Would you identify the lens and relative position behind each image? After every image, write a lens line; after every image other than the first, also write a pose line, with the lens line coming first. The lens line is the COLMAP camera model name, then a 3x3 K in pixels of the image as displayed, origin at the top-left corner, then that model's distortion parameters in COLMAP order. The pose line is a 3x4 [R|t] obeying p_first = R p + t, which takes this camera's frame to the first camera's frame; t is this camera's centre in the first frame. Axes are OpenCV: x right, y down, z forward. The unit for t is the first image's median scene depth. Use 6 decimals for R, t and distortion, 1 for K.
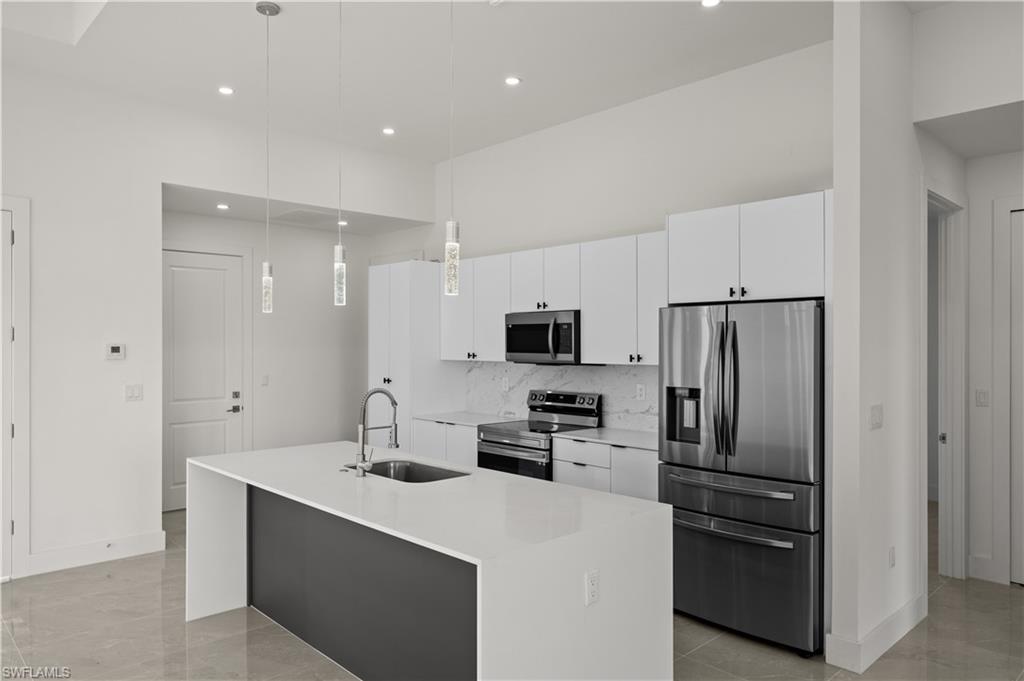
lens RADIAL K [[679.2, 0, 513.1], [0, 679.2, 340.8], [0, 0, 1]] dist [0.001852, -0.000137]
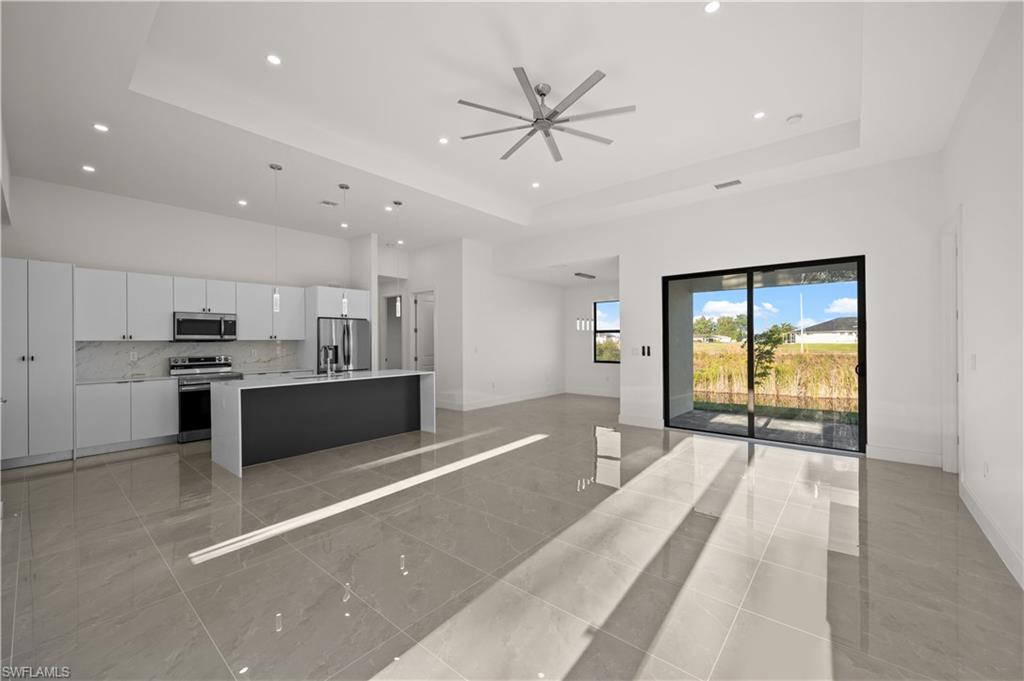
lens RADIAL K [[407.4, 0, 510.4], [0, 407.4, 338.7], [0, 0, 1]] dist [-0.000817, 0.000075]
pose [[-0.101342, 0.006879, 0.994828, -1.203344], [0.002167, 0.999975, -0.006693, 0.038806], [-0.994849, 0.001477, -0.101355, 0.292743]]
